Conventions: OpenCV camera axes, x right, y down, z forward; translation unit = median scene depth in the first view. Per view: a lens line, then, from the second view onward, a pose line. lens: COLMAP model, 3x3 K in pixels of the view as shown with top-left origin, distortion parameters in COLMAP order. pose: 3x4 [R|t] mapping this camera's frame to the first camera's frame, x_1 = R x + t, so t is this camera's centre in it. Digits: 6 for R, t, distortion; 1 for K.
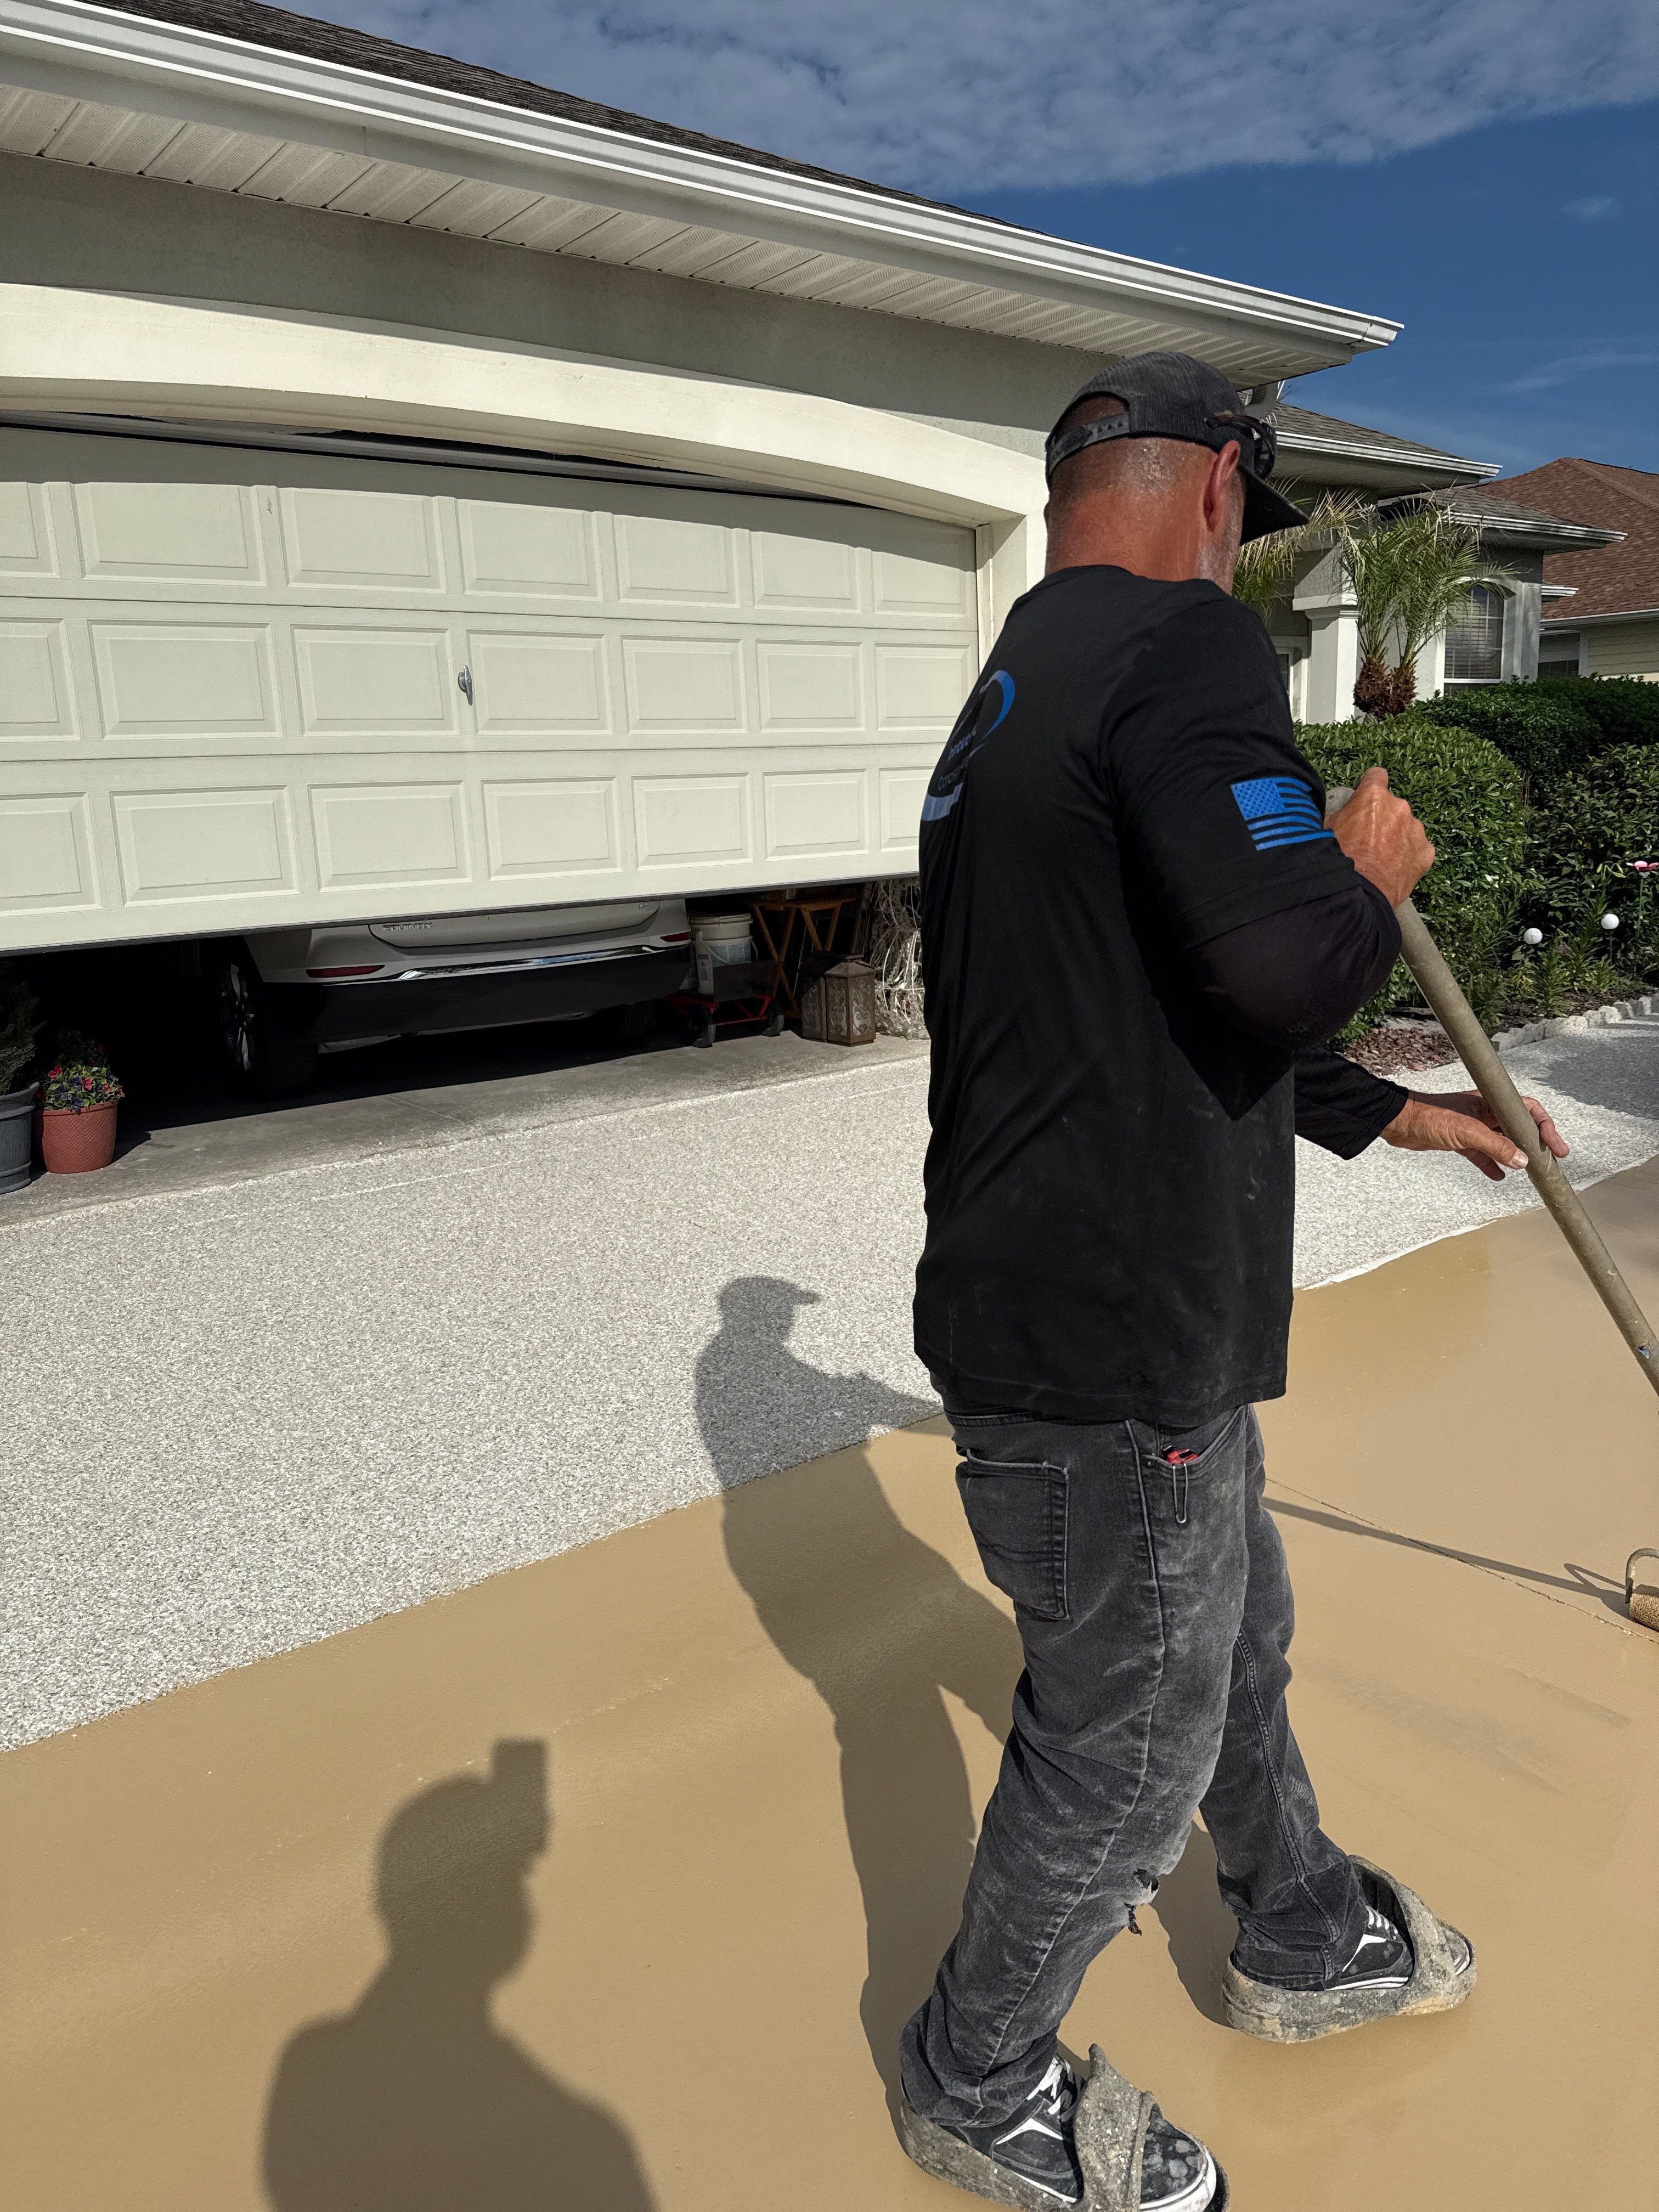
lens RADIAL K [[1580.7, 0, 830.4], [0, 1580.7, 1107.2], [0, 0, 1]] dist [0.020252, -0.015502]
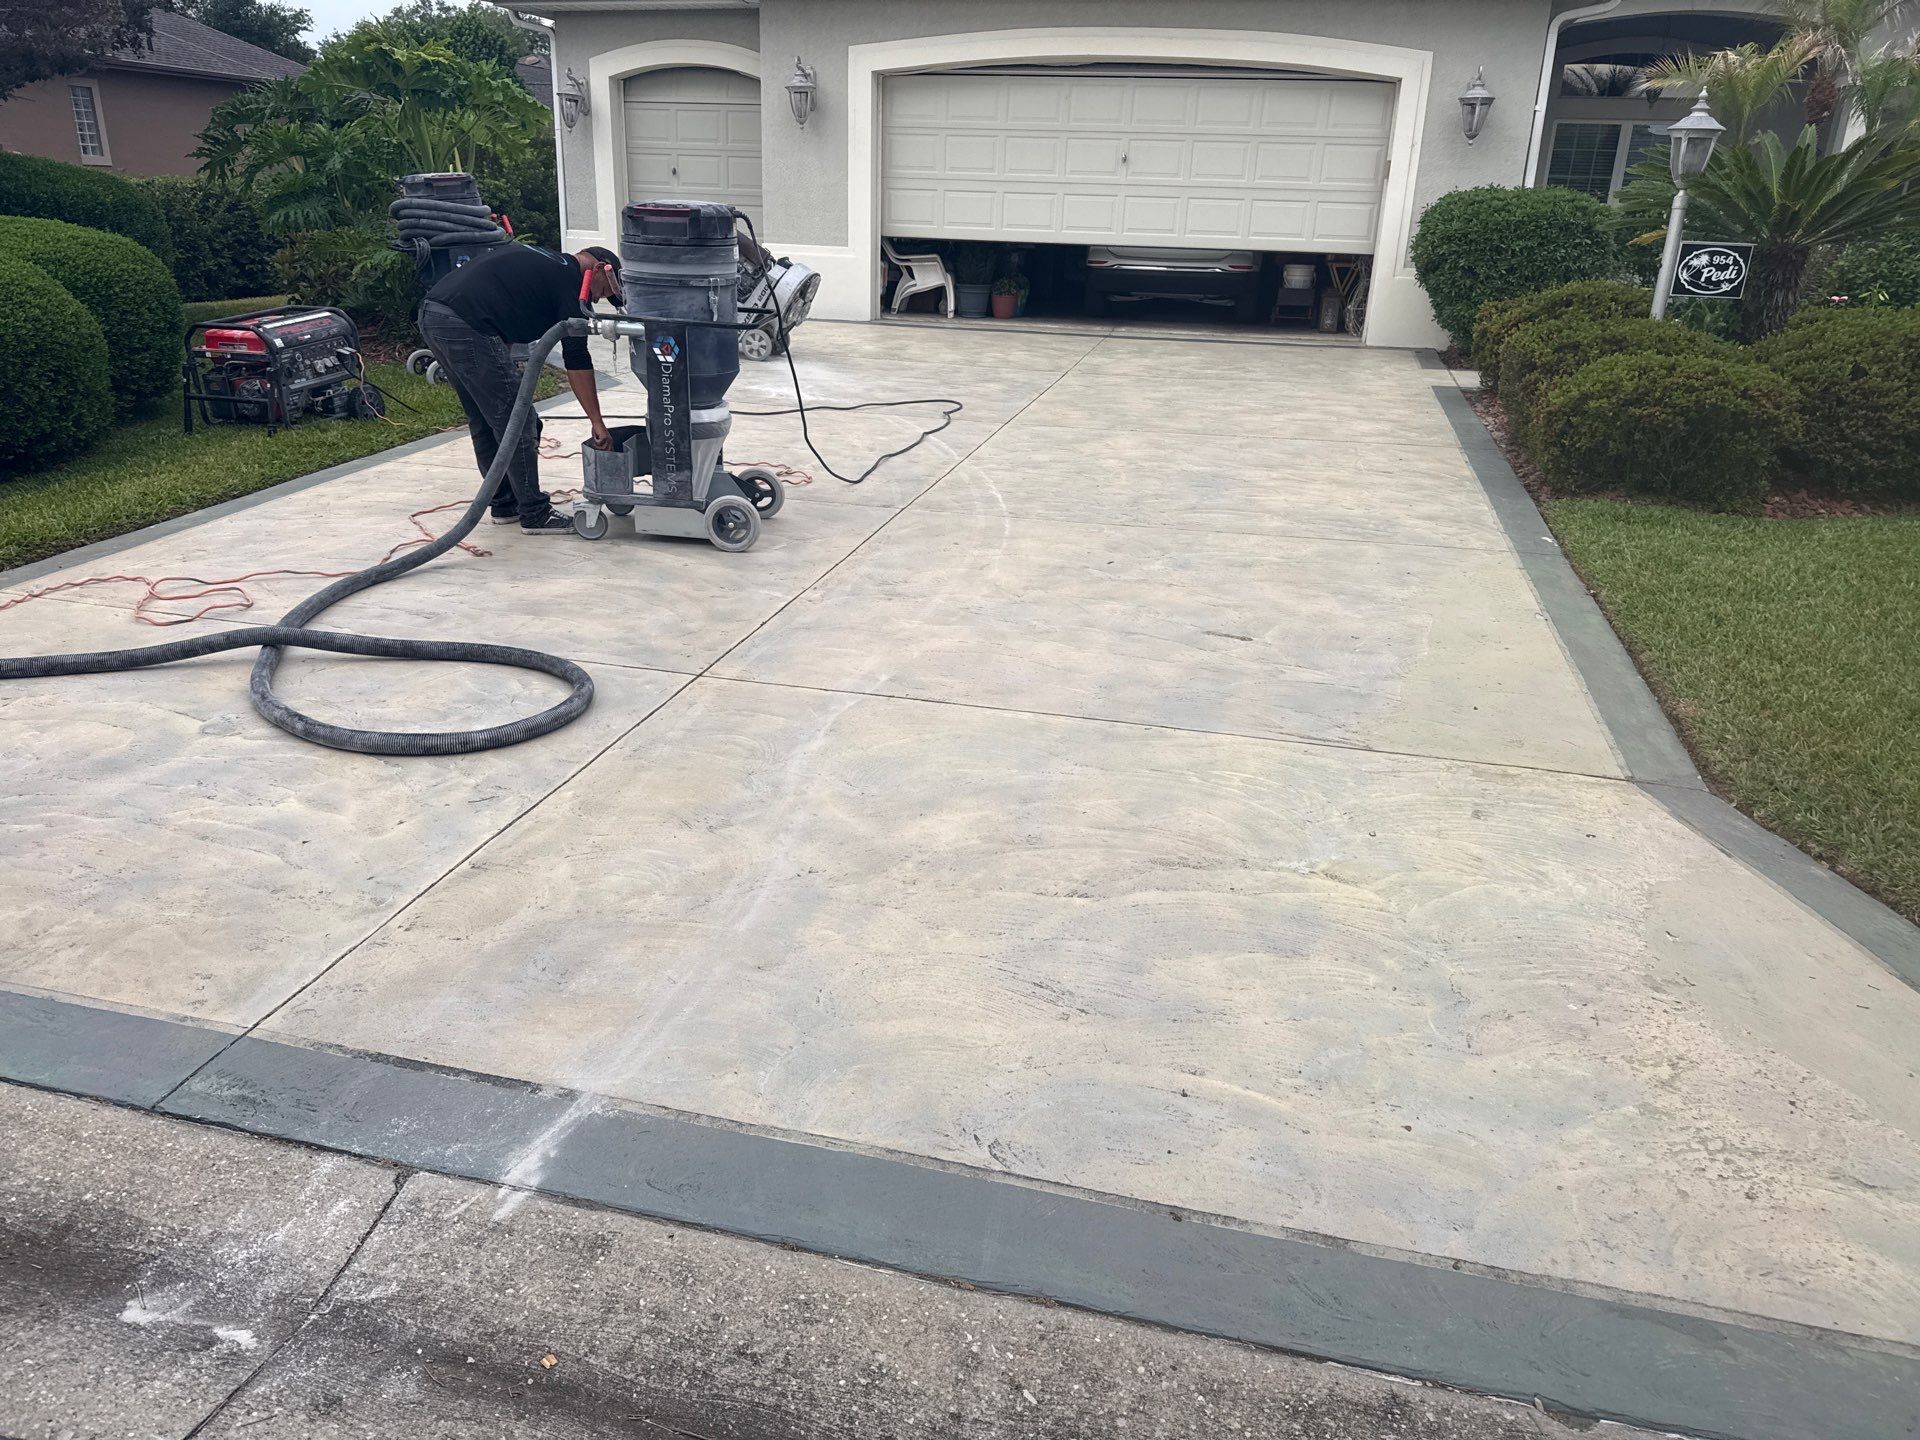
lens RADIAL K [[1372.0, 0, 958.5], [0, 1372.0, 717.5], [0, 0, 1]] dist [0.020252, -0.015502]
pose [[0.616292, 0.354461, -0.703237, 1.634011], [-0.204662, 0.934385, 0.291612, 0.005389], [0.760459, -0.035792, 0.648399, -0.827103]]
